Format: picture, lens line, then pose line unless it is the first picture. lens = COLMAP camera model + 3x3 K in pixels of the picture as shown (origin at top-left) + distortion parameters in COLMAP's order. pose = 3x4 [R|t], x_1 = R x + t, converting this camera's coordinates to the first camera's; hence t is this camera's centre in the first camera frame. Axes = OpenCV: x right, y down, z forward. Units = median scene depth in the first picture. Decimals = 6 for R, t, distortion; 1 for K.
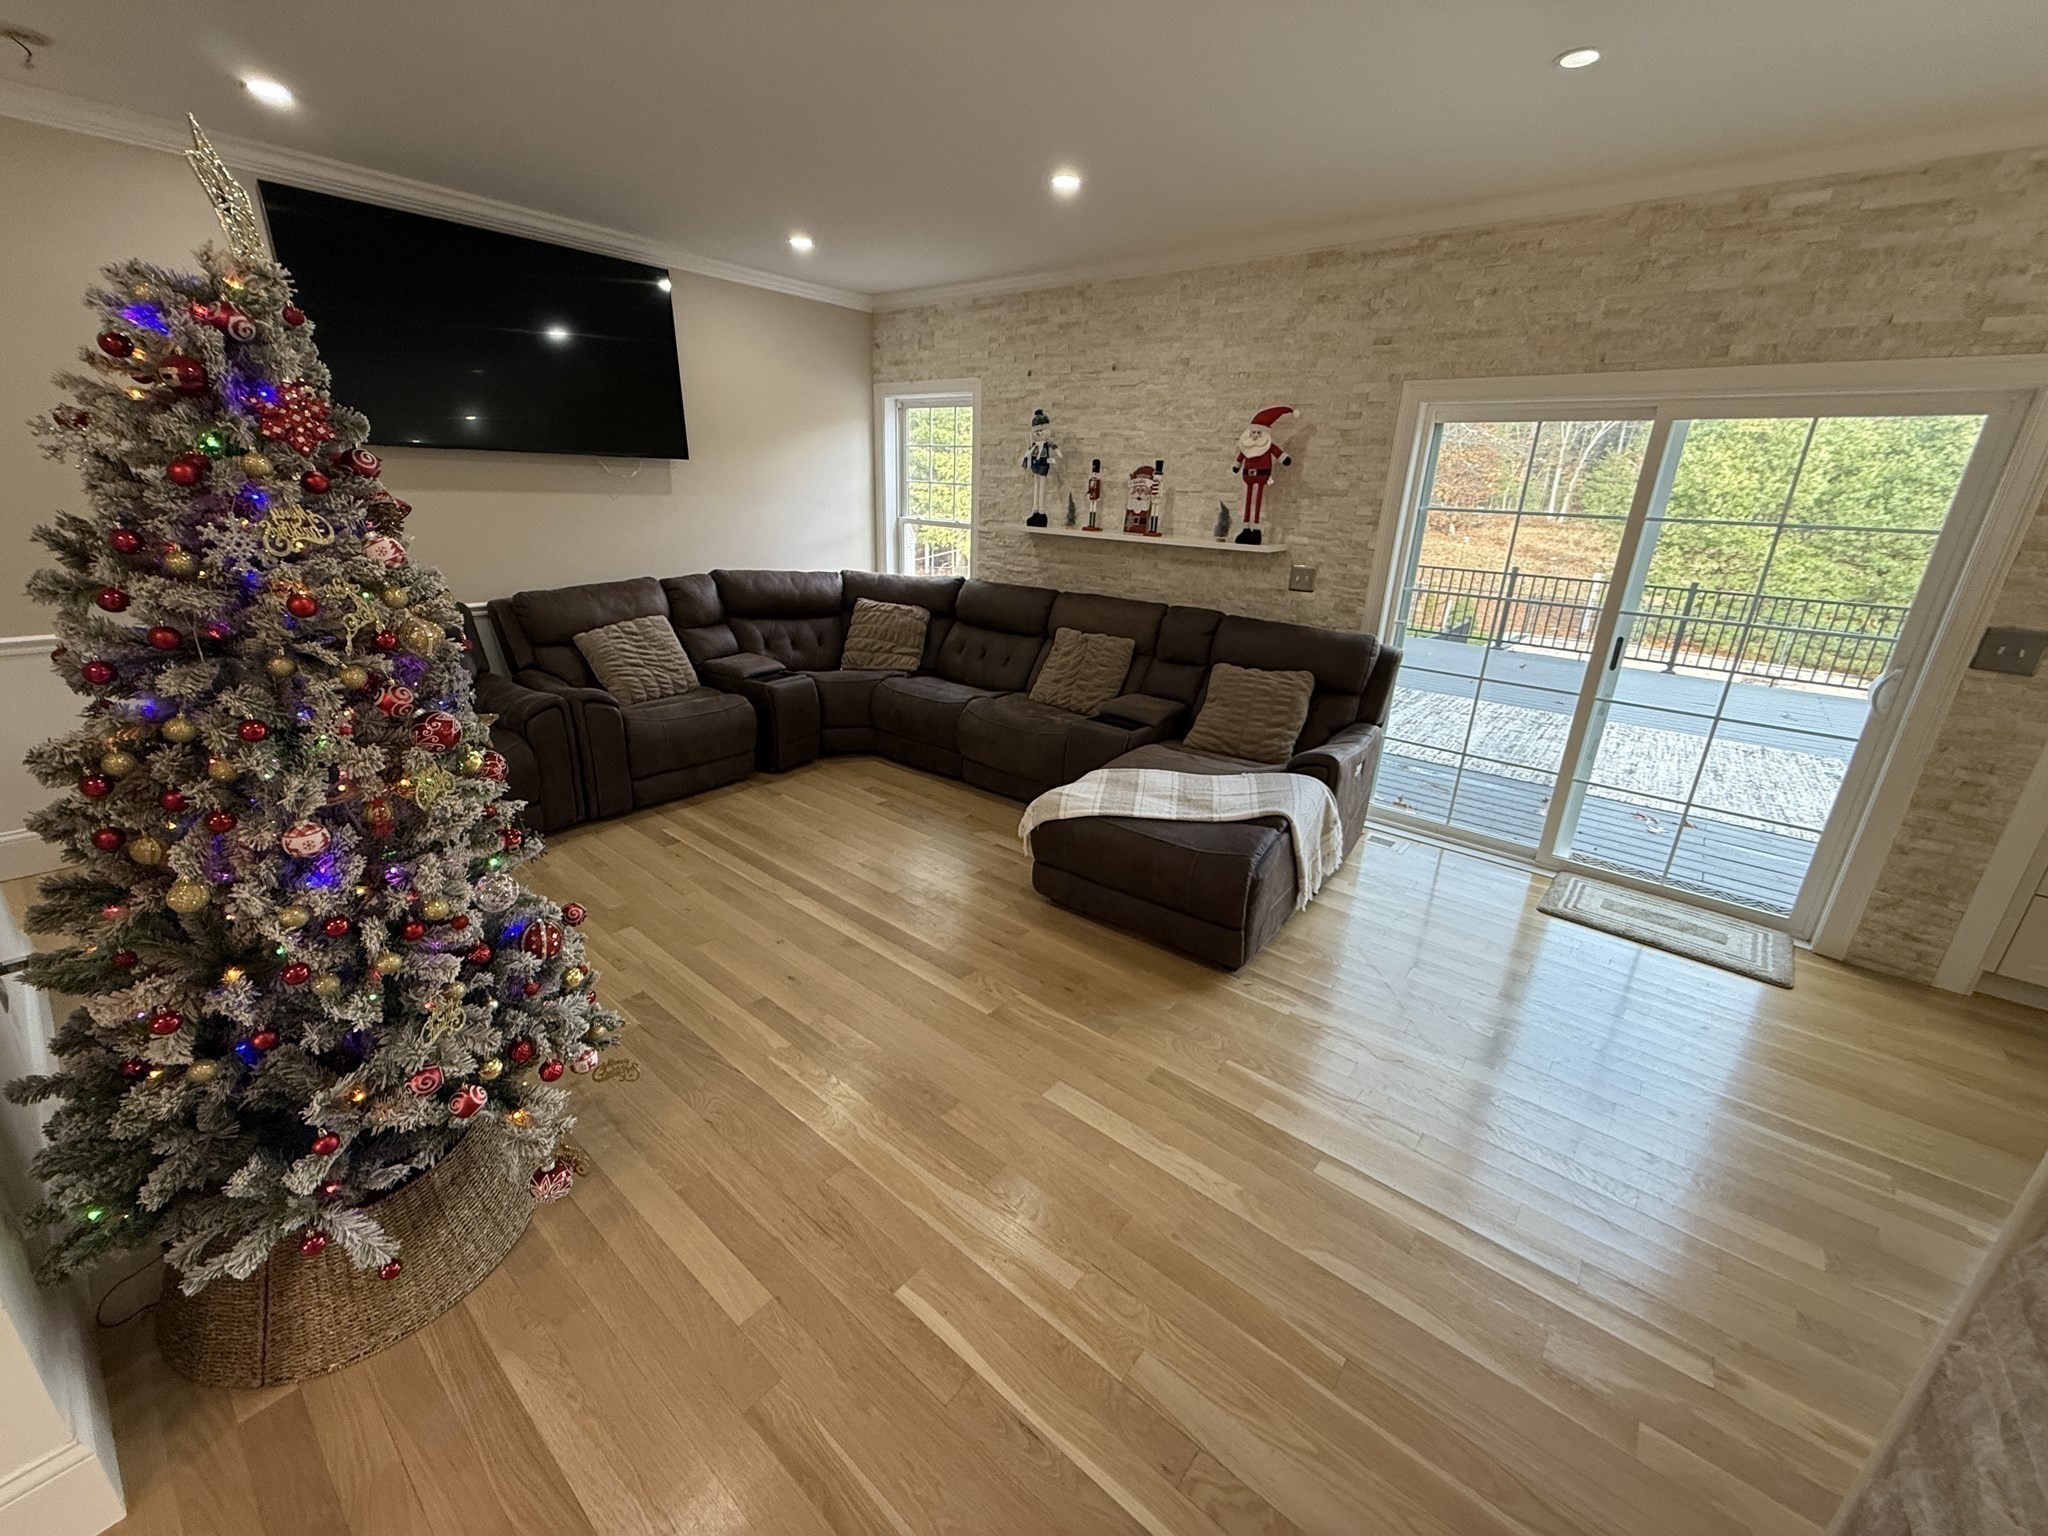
lens RADIAL K [[815.9, 0, 1019.4], [0, 815.9, 766.9], [0, 0, 1]] dist [-0.000561, 0.000304]
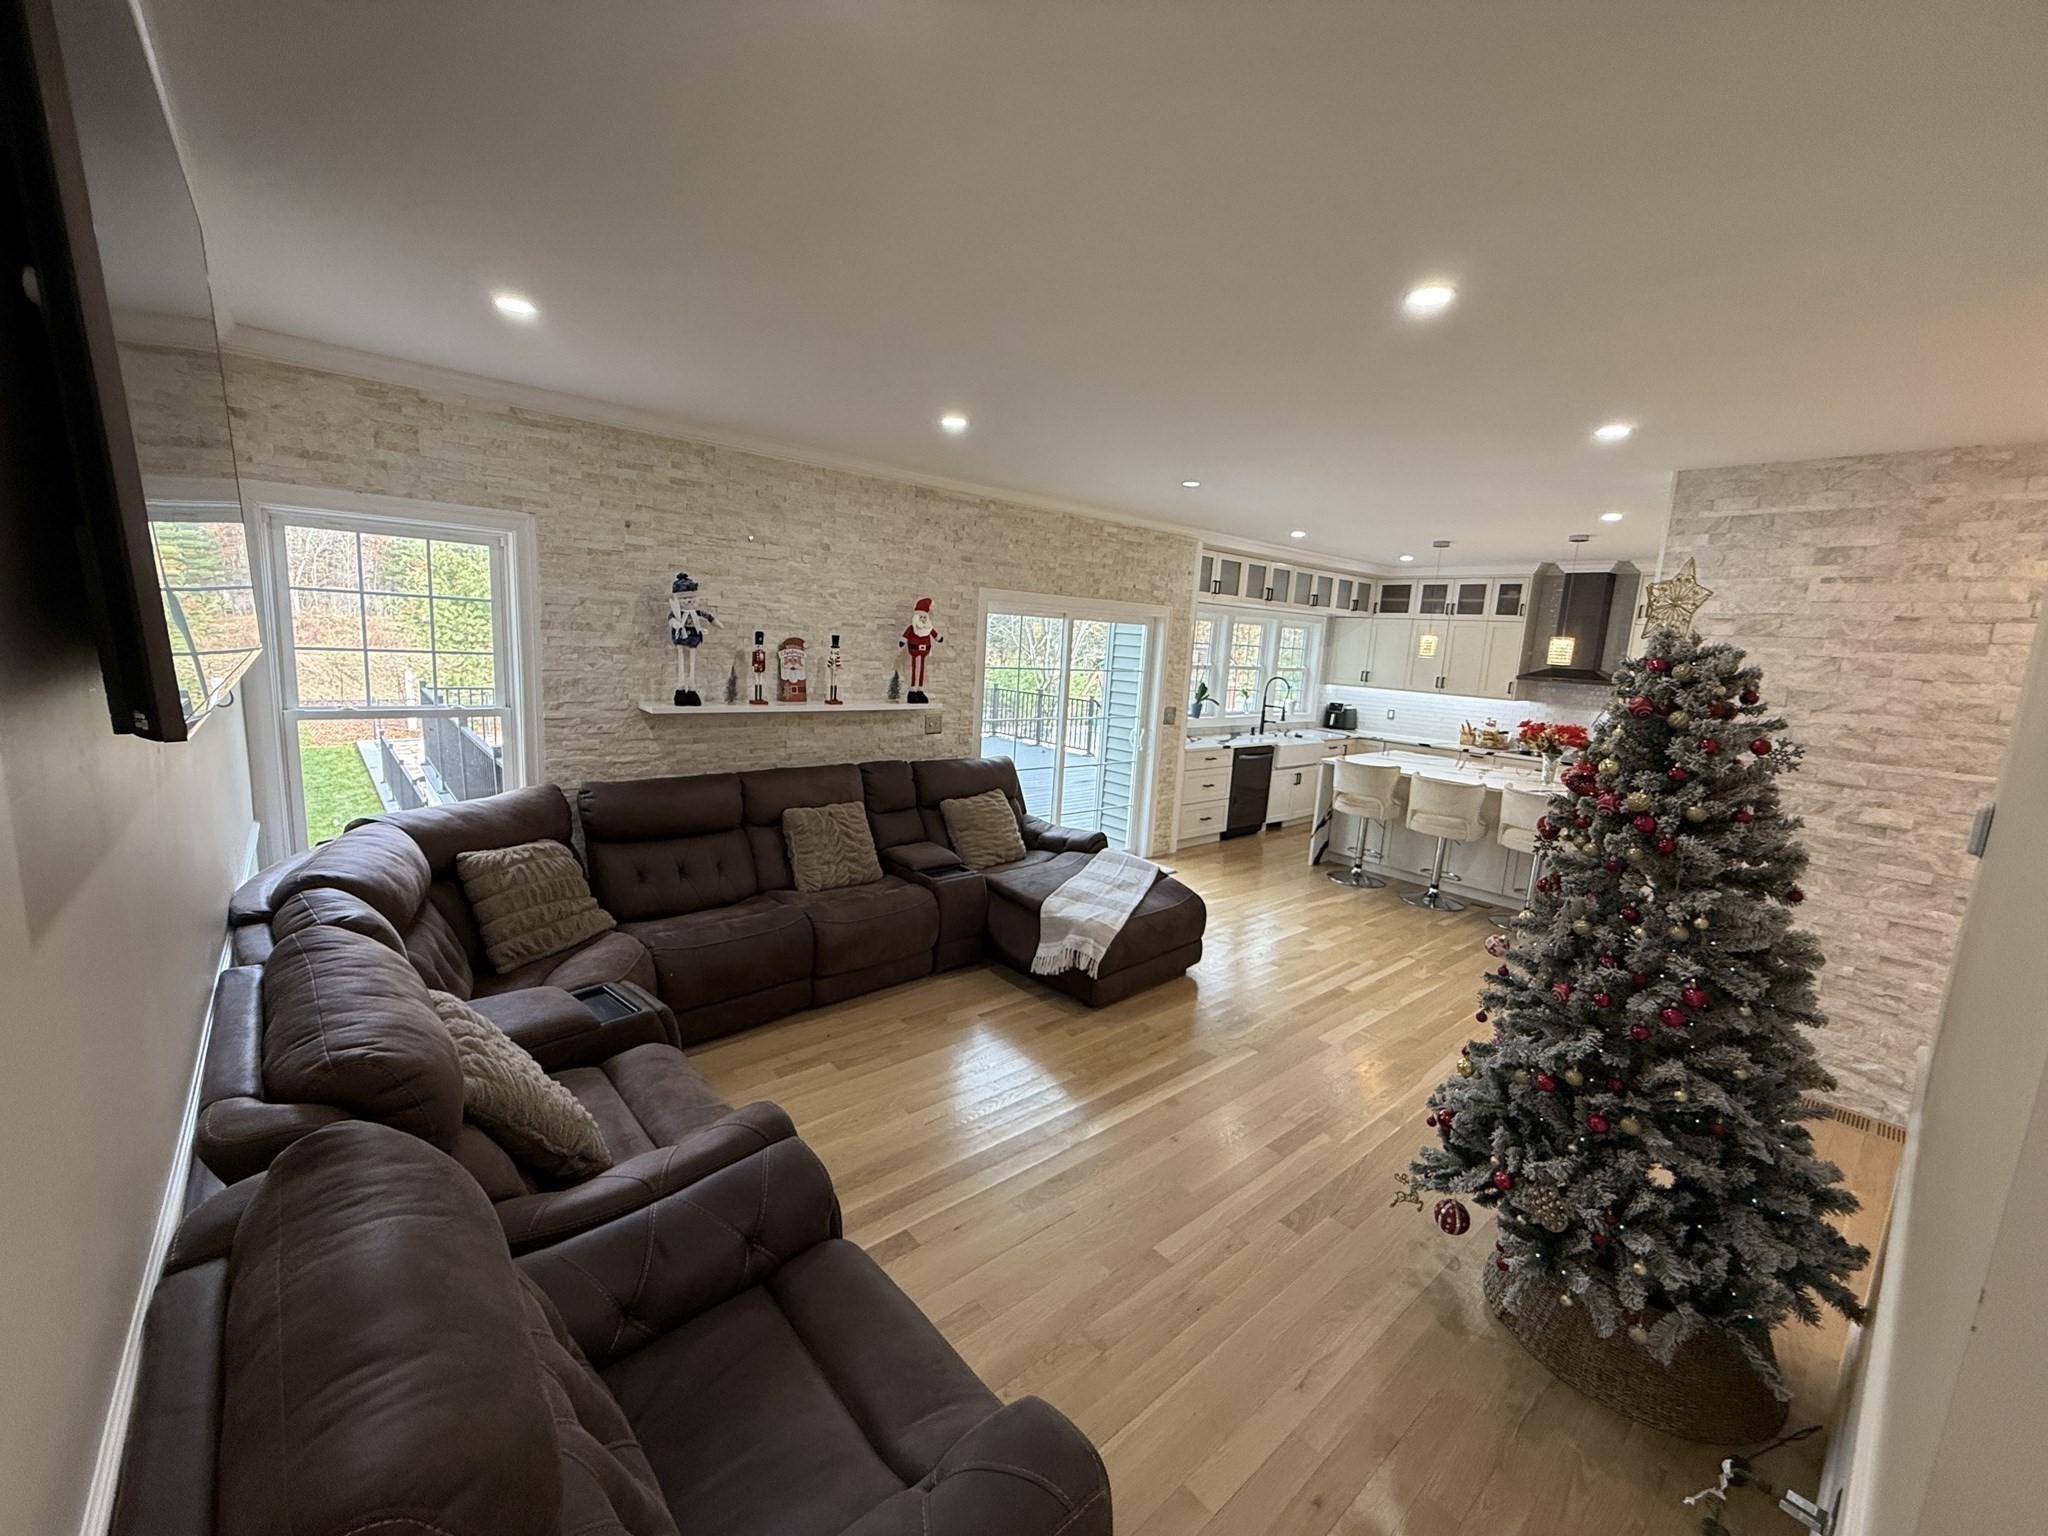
lens RADIAL K [[815.9, 0, 1014.0], [0, 815.9, 769.6], [0, 0, 1]] dist [-0.000561, 0.000304]
pose [[0.172173, -0.189509, 0.966666, -0.911969], [0.277321, 0.950954, 0.137035, -0.312443], [-0.945225, 0.244483, 0.216283, 0.638202]]
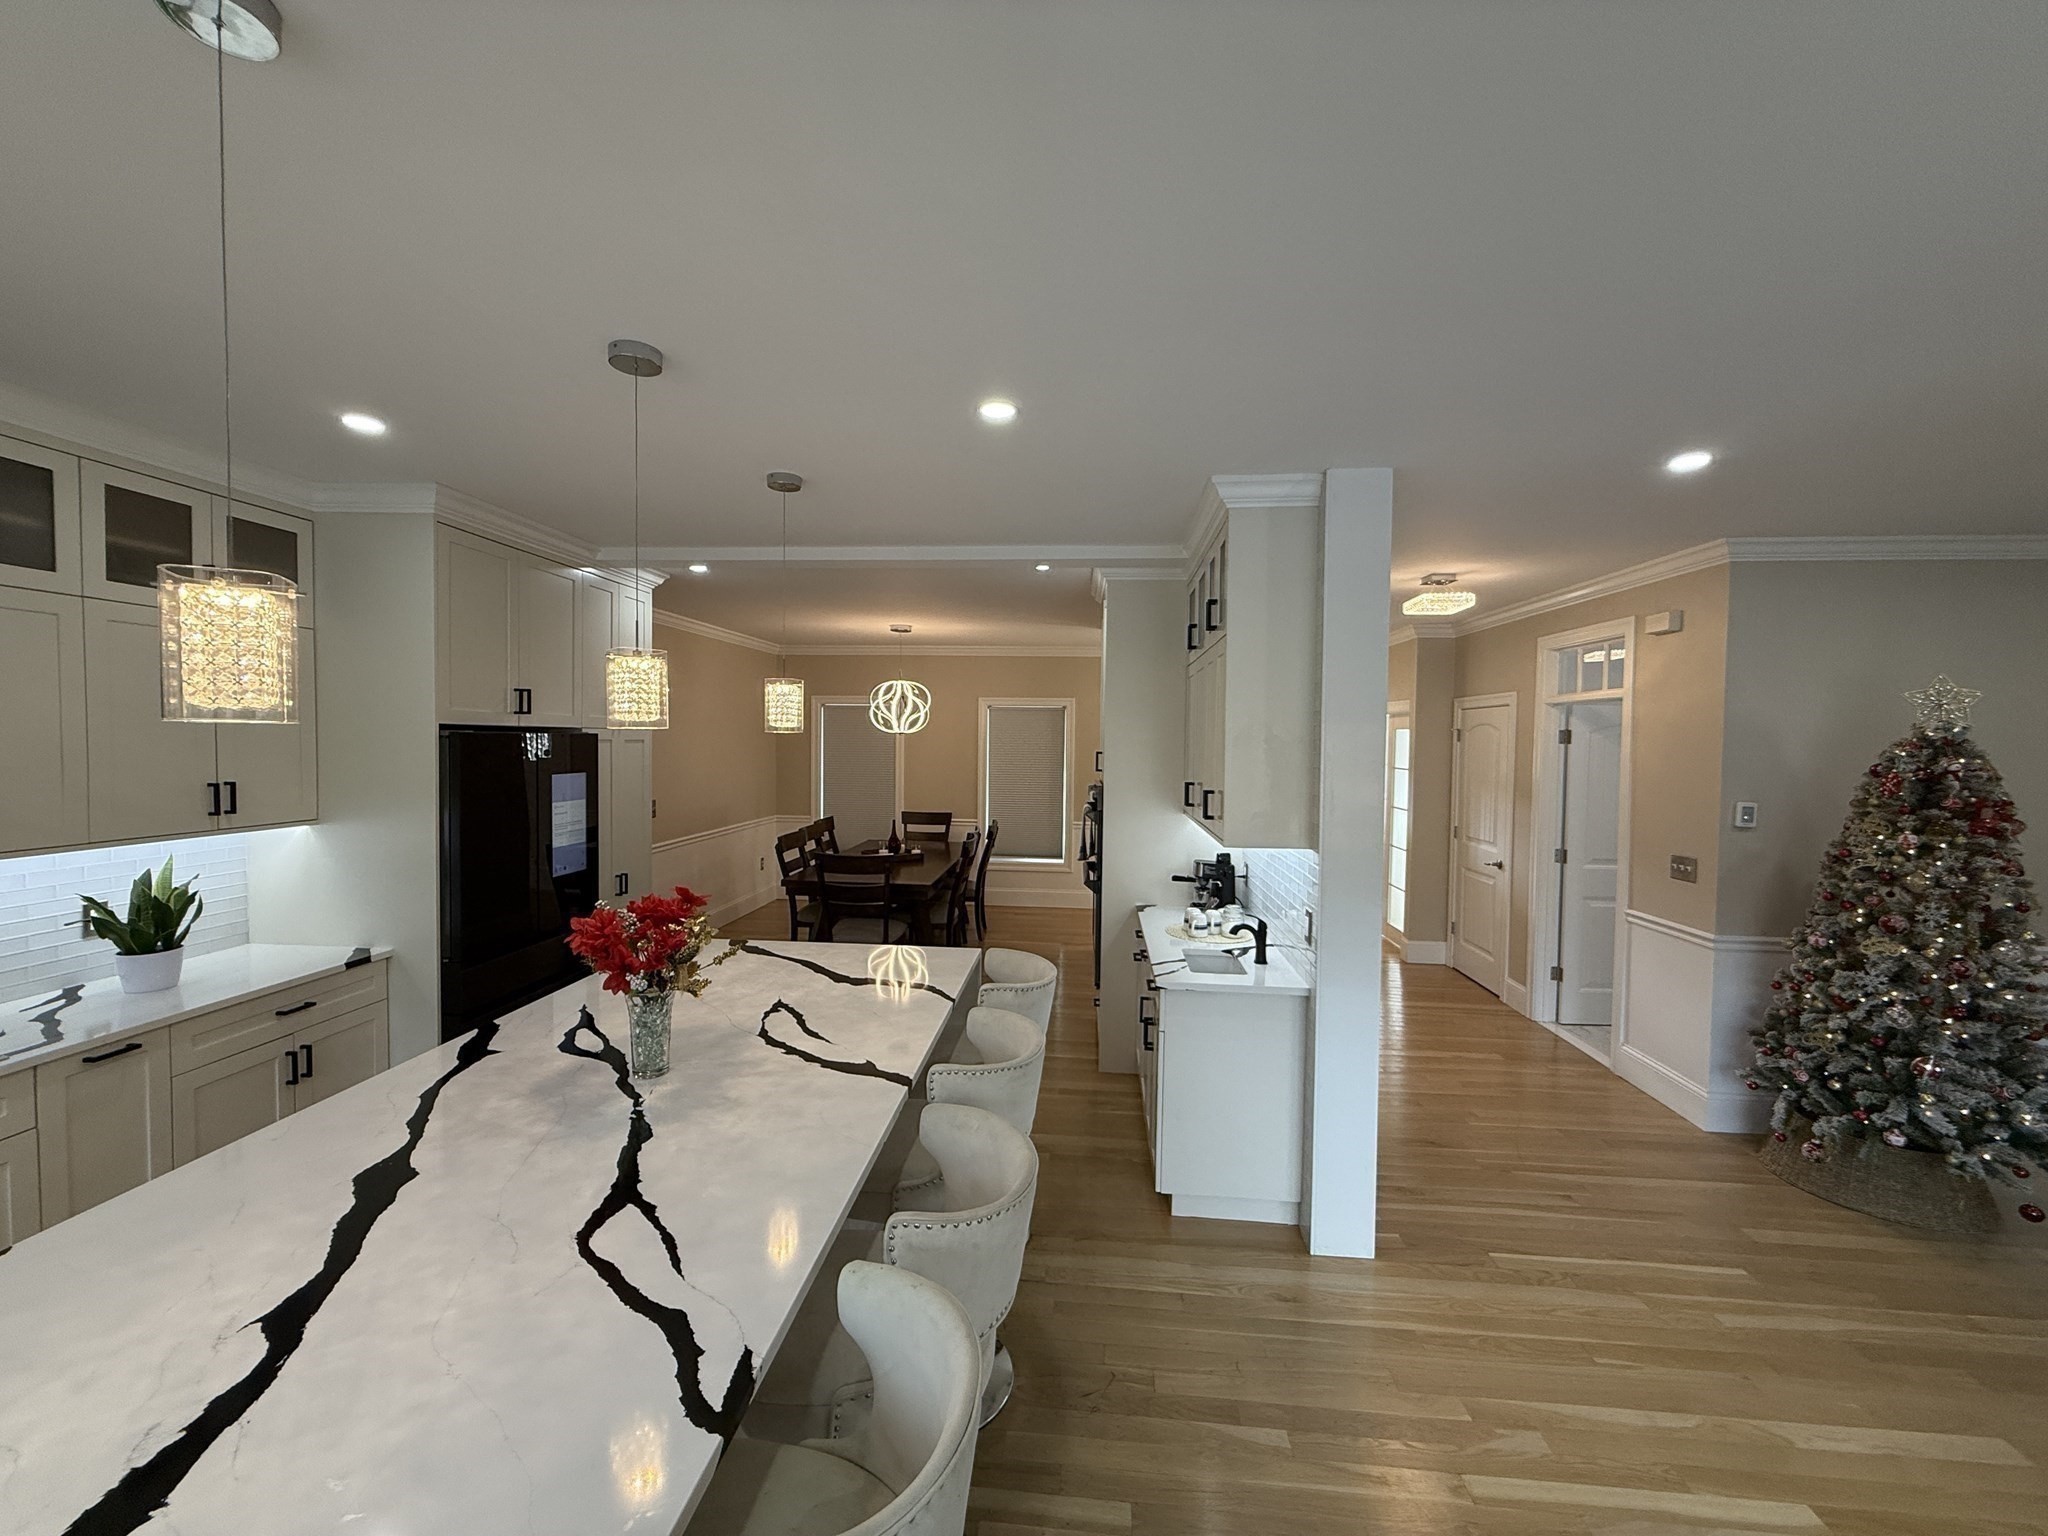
lens RADIAL K [[815.9, 0, 1021.1], [0, 815.9, 764.1], [0, 0, 1]] dist [-0.000561, 0.000304]
pose [[-0.818317, -0.030253, -0.573971, 0.865140], [-0.228855, 0.933191, 0.277094, -0.184991], [0.527241, 0.358106, -0.770569, 0.486015]]
